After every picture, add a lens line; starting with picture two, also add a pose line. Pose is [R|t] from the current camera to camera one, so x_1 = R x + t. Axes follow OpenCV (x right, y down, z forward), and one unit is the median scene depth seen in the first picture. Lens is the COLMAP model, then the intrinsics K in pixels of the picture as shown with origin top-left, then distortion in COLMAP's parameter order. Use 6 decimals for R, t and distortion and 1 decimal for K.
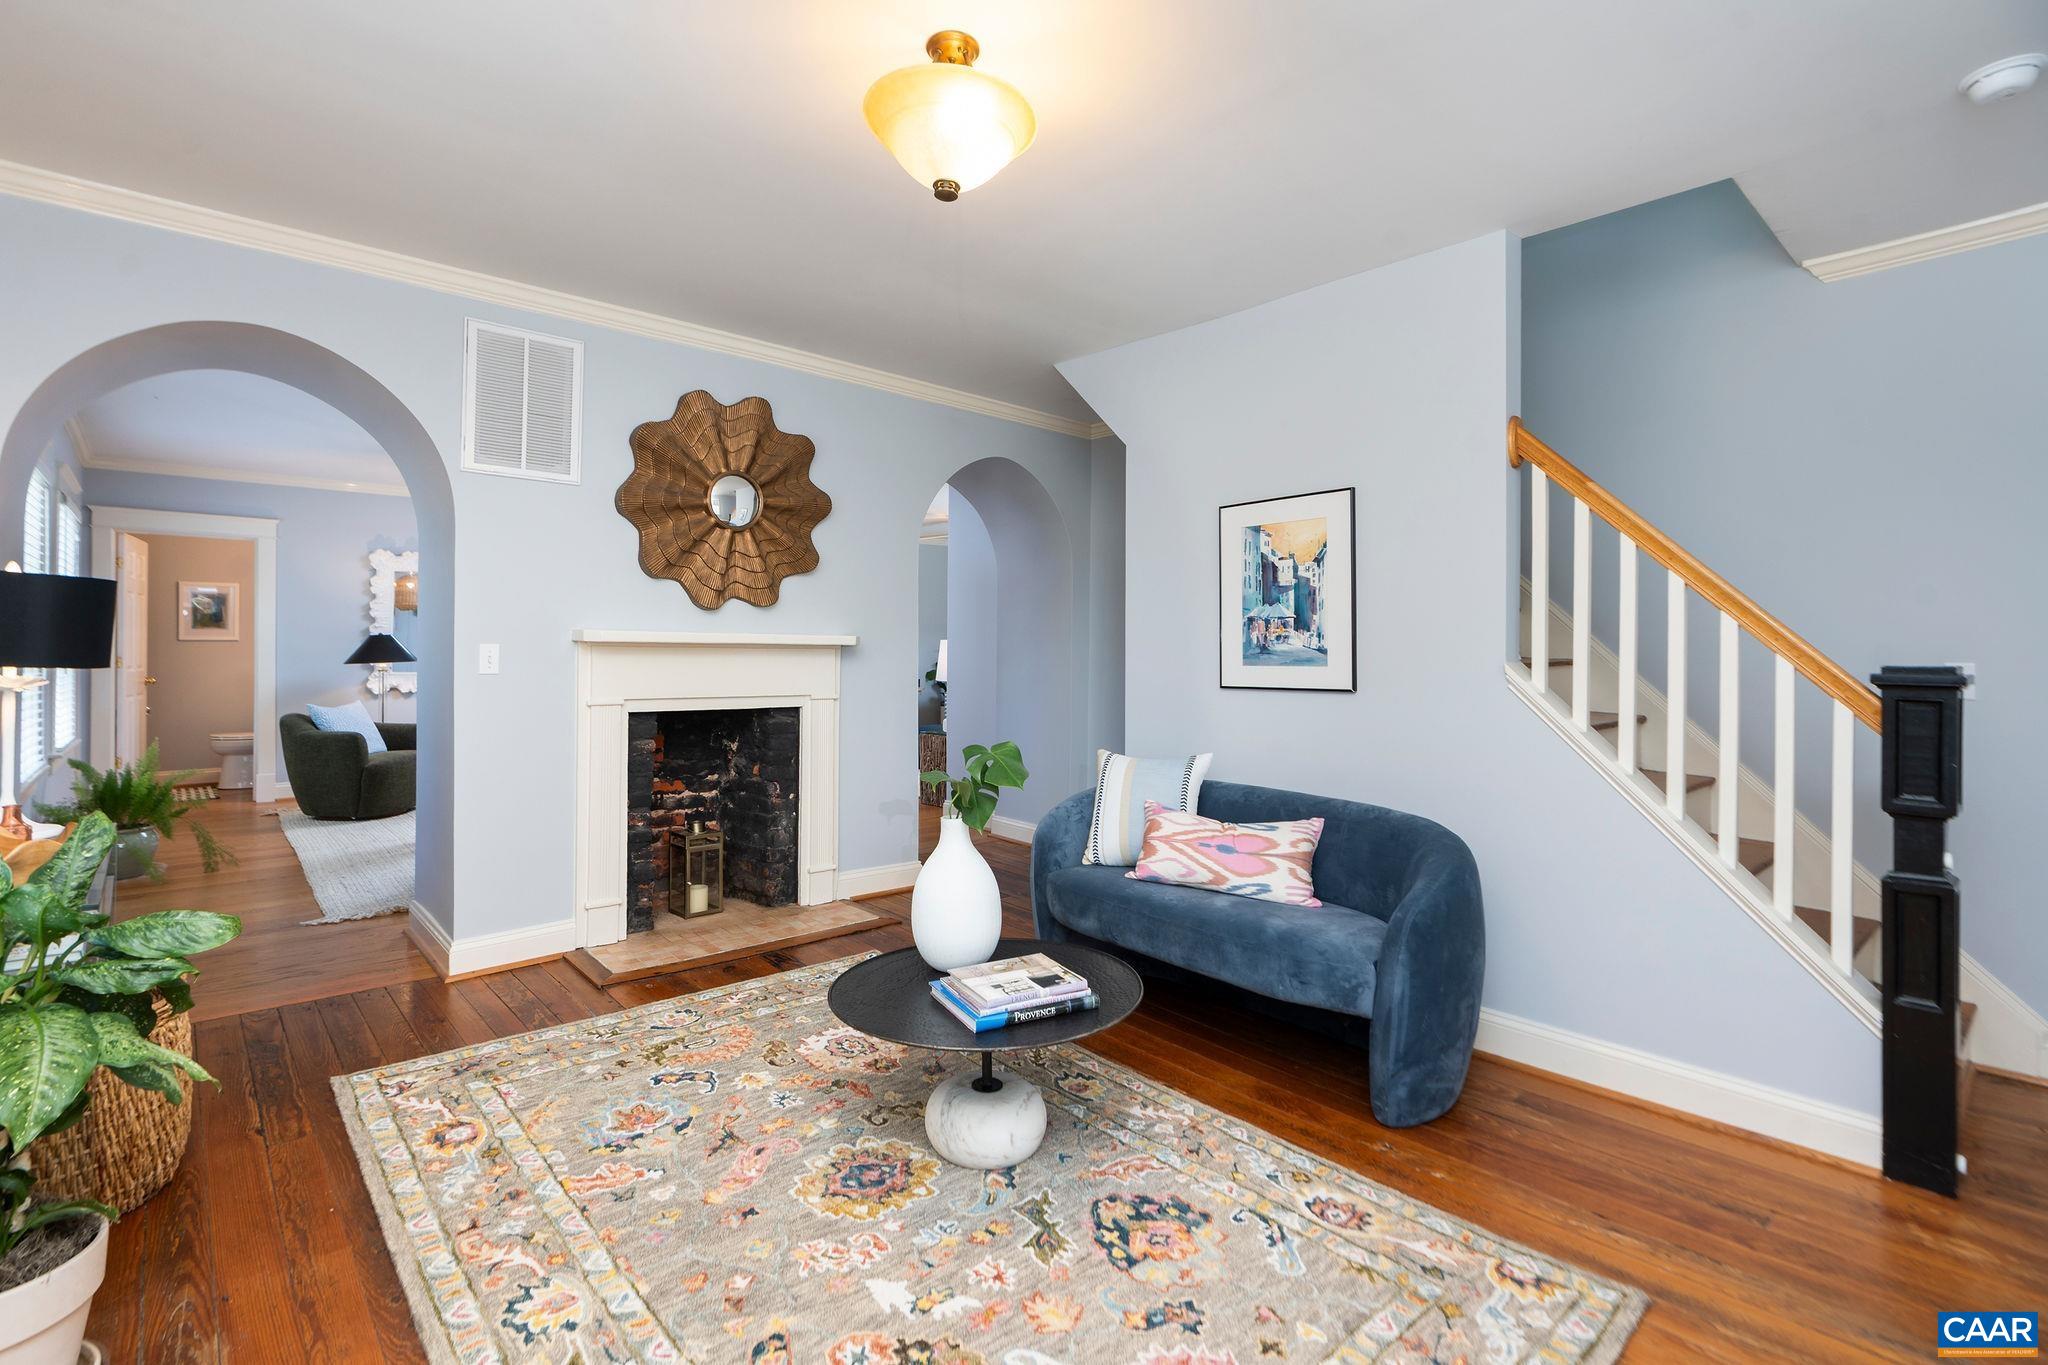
lens RADIAL K [[961.3, 0, 1013.5], [0, 961.3, 652.4], [0, 0, 1]] dist [-0.010626, 0.000228]
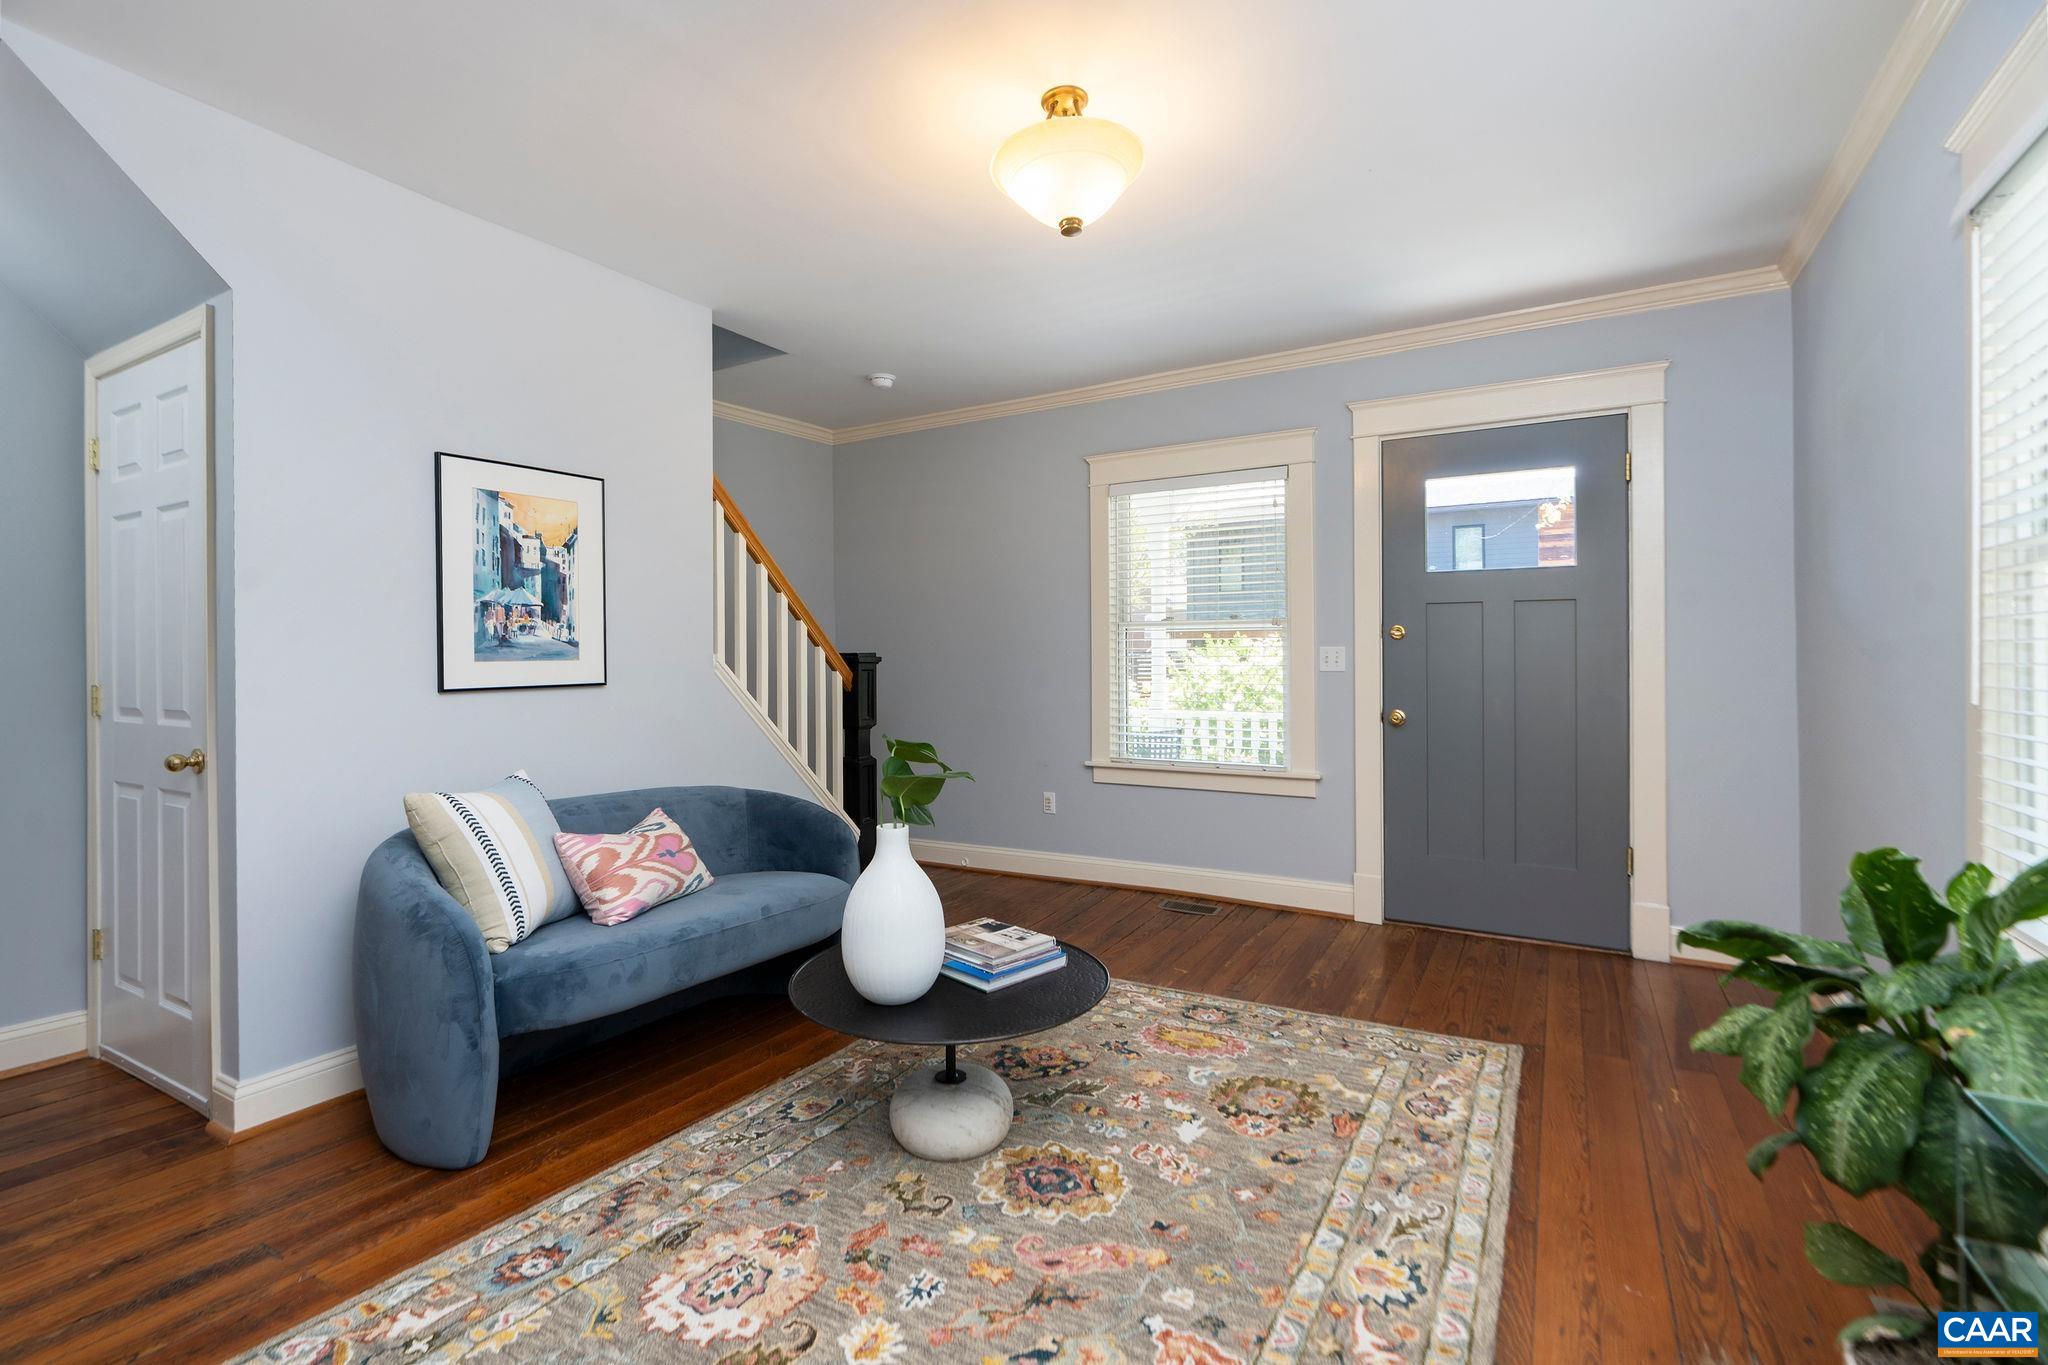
lens RADIAL K [[934.2, 0, 1017.3], [0, 934.2, 660.0], [0, 0, 1]] dist [-0.002422, 0.000322]
pose [[-0.304868, -0.006378, 0.952373, -0.830833], [0.006958, 0.999936, 0.008924, 0.011432], [-0.952369, 0.009347, -0.304804, 1.056598]]
